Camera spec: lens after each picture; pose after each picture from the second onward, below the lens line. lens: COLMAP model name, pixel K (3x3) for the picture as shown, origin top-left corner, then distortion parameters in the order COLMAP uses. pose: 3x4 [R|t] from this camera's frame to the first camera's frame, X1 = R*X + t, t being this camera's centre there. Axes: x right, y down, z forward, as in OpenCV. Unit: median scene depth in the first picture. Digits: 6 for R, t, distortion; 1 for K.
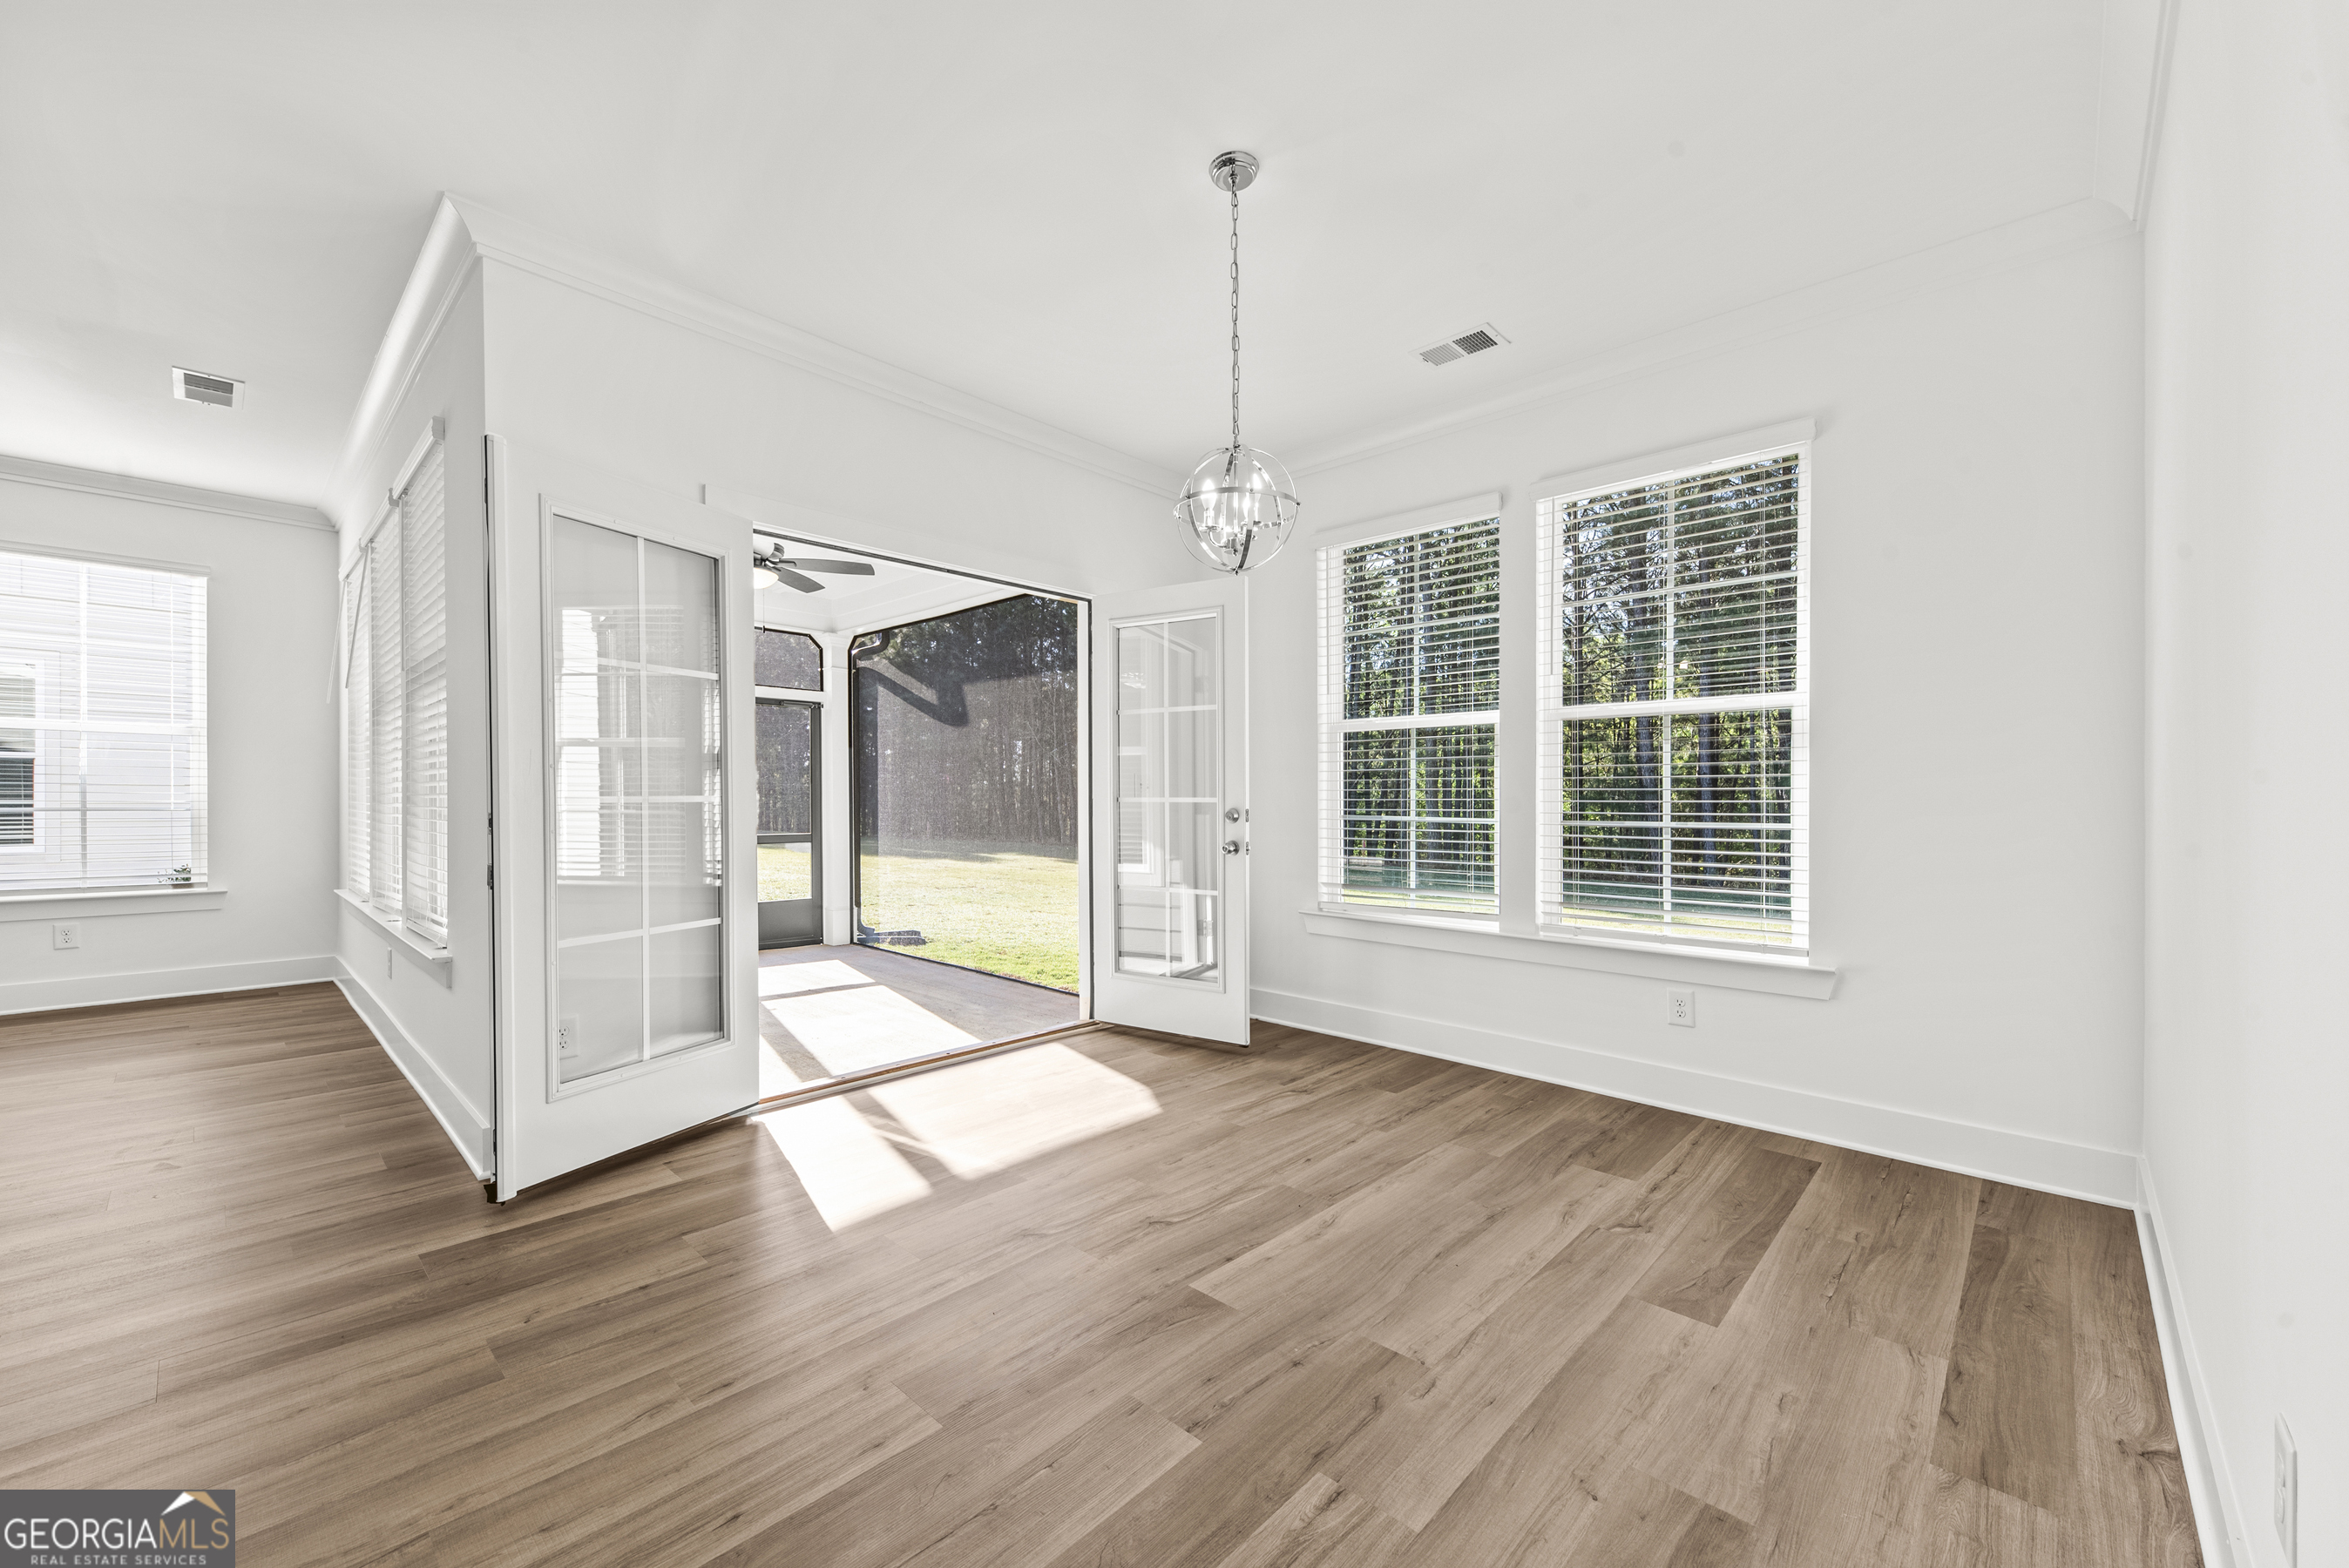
lens RADIAL K [[920.7, 0, 1131.2], [0, 920.7, 810.2], [0, 0, 1]] dist [0.000533, -0.000043]
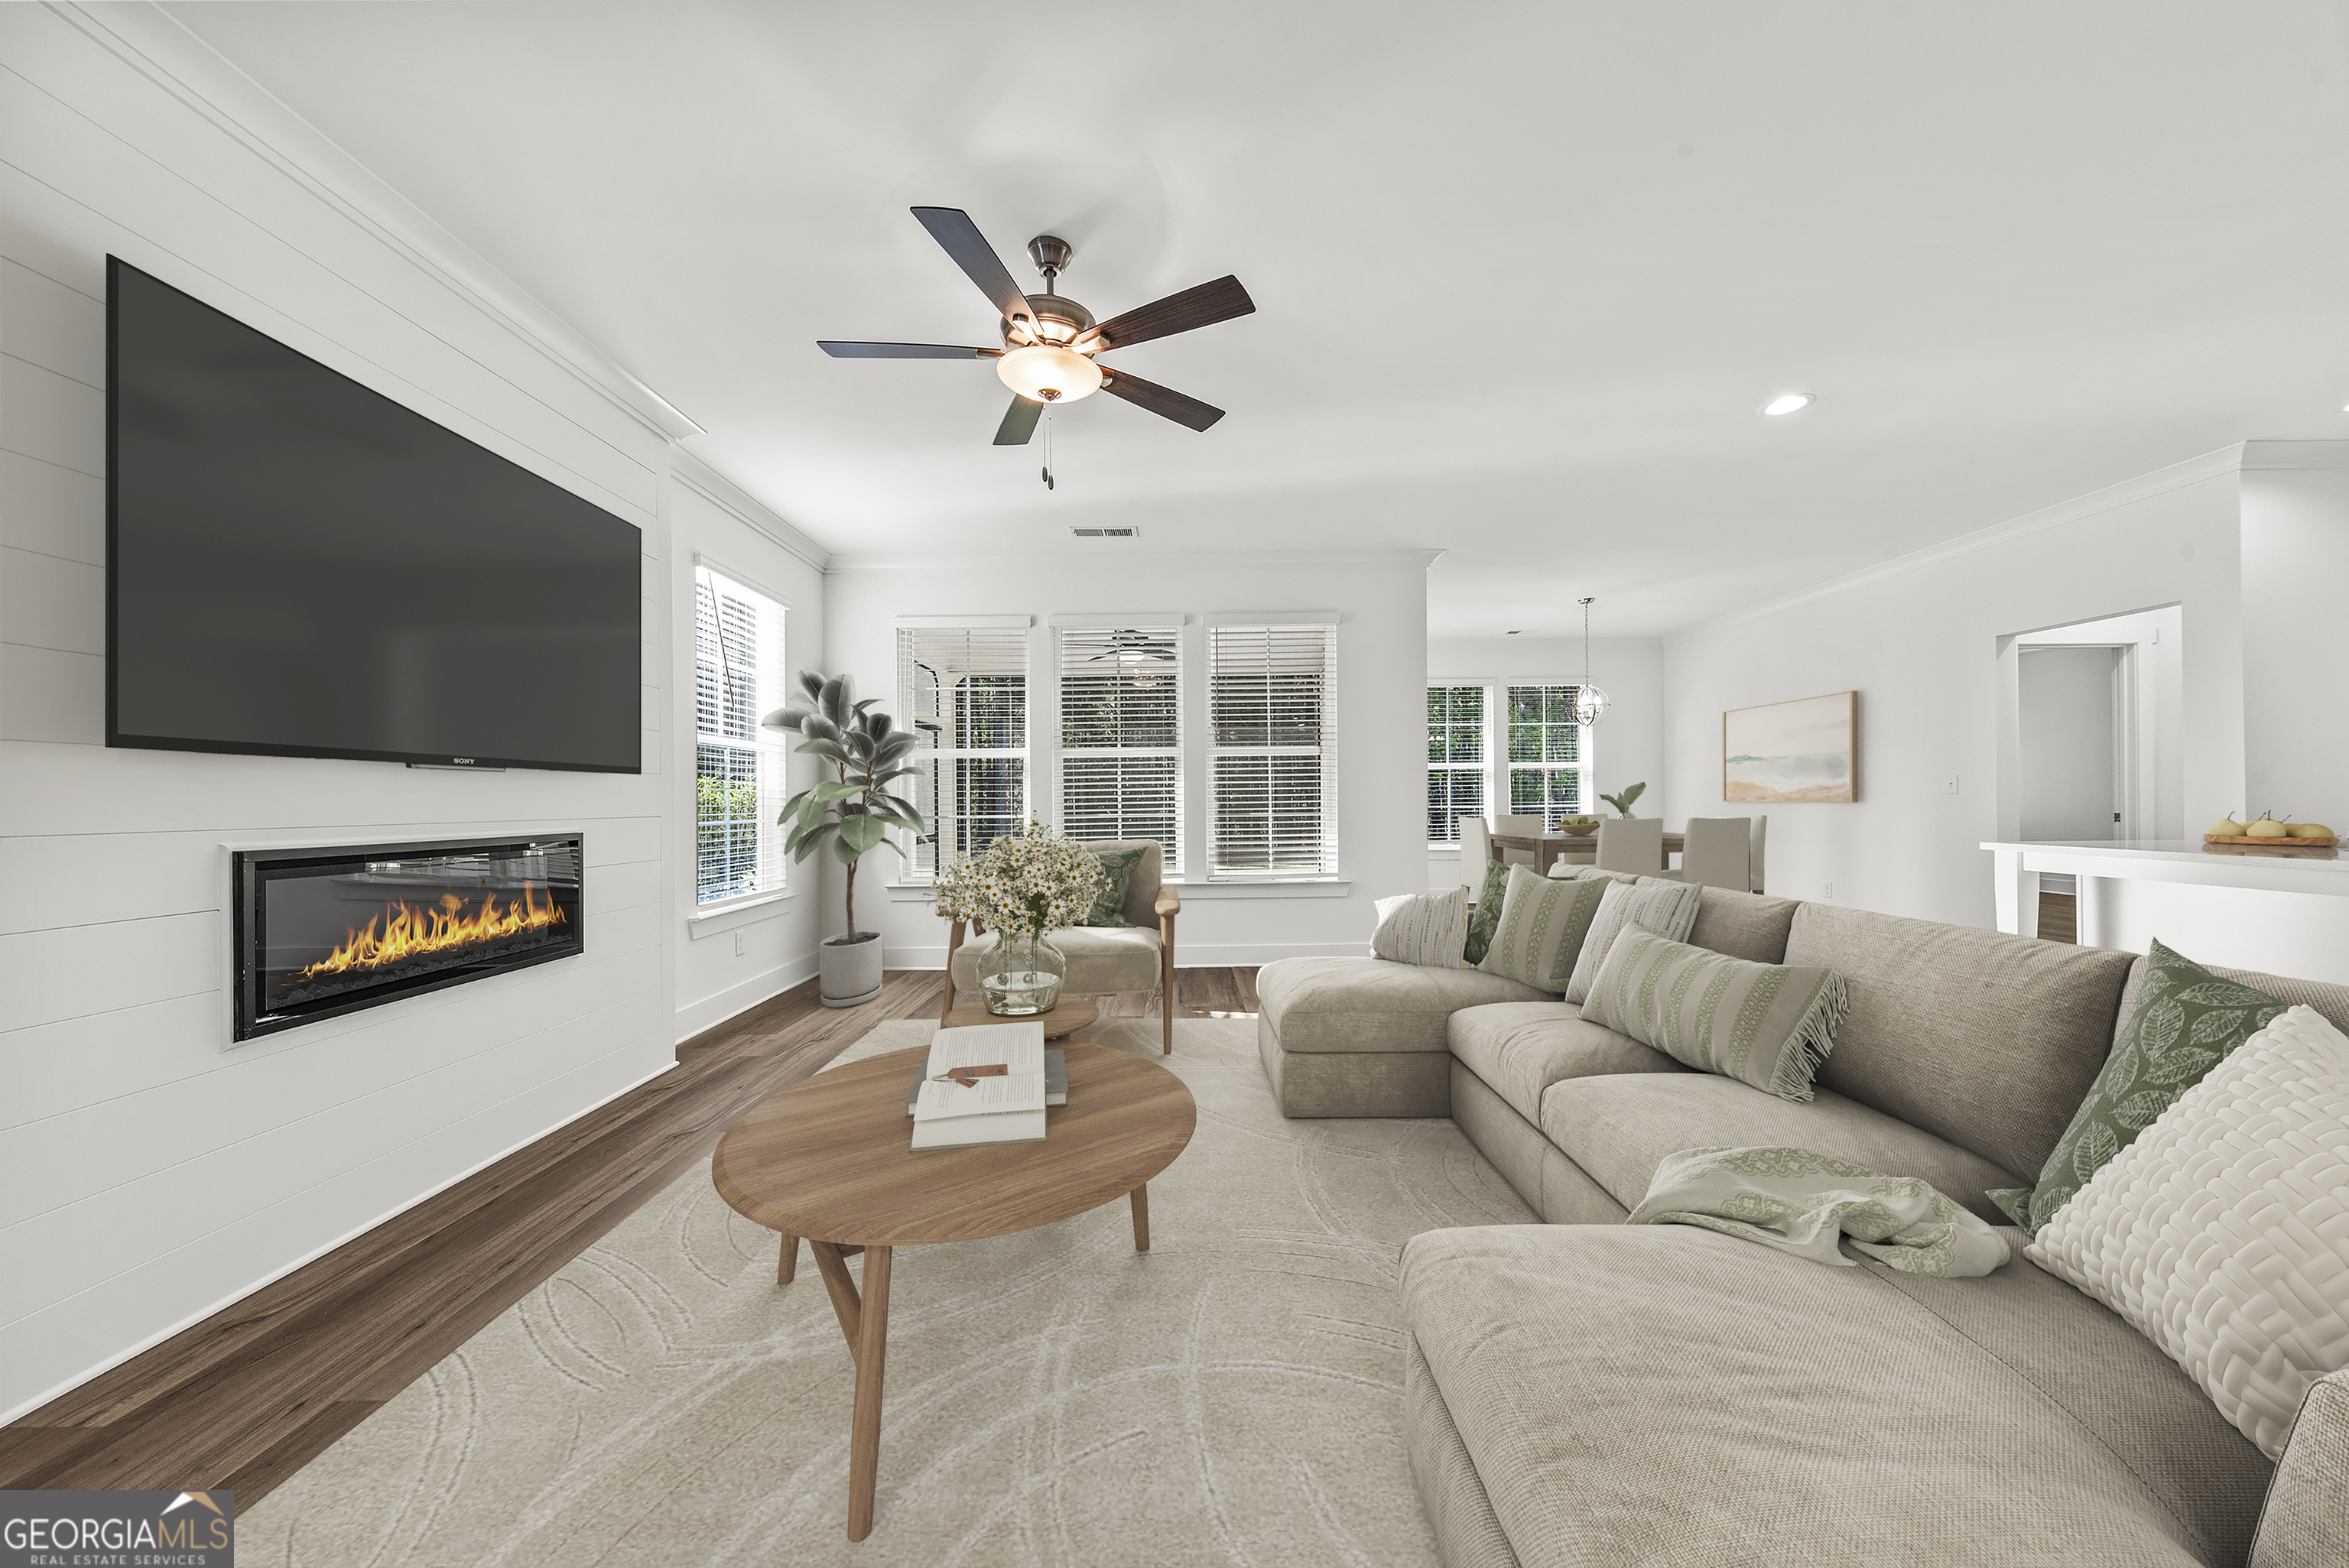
lens RADIAL K [[823.9, 0, 1178.3], [0, 823.9, 791.0], [0, 0, 1]] dist [0.000555, 0.000051]
pose [[0.706823, -0.001529, 0.707389, -1.945187], [0.018220, 0.999705, -0.016044, -0.012627], [-0.707156, 0.024229, 0.706642, -0.019805]]
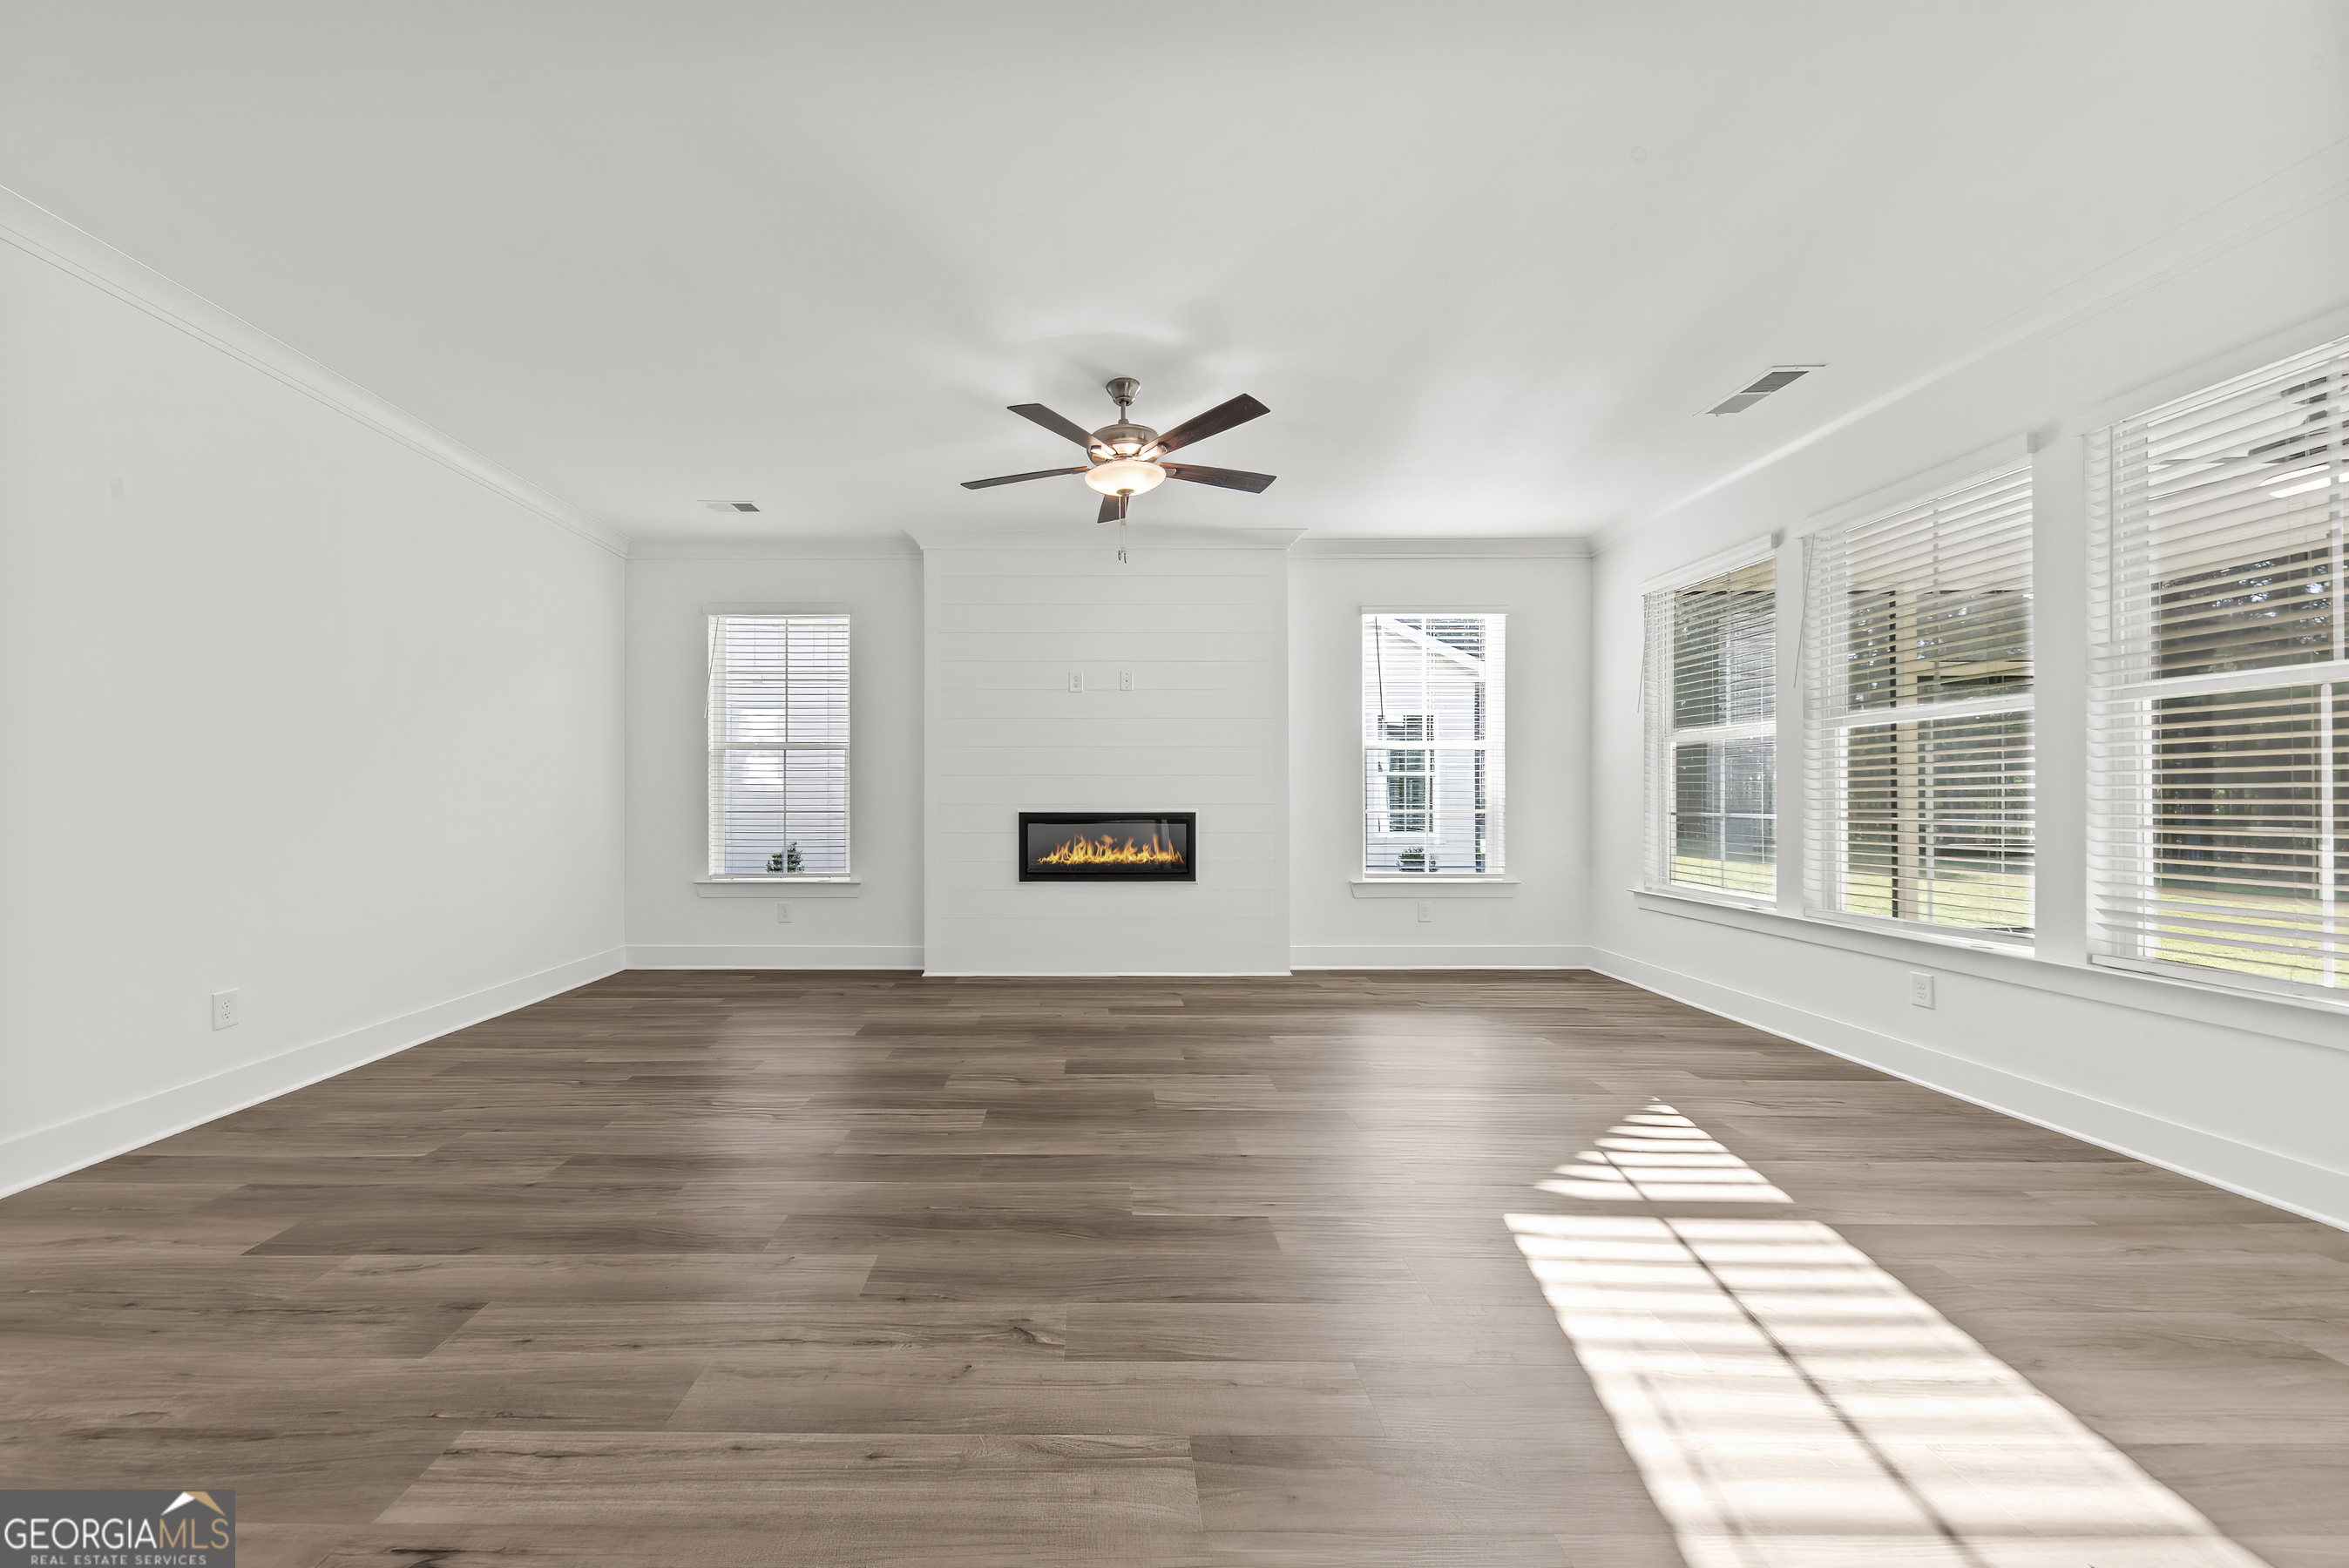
lens RADIAL K [[781.2, 0, 1077.8], [0, 781.2, 796.6], [0, 0, 1]] dist [0.010605, -0.003507]
pose [[0.698530, -0.004793, -0.715565, -0.957642], [-0.008508, 0.999851, -0.015003, -0.000176], [0.715531, 0.016568, 0.698385, -0.109741]]
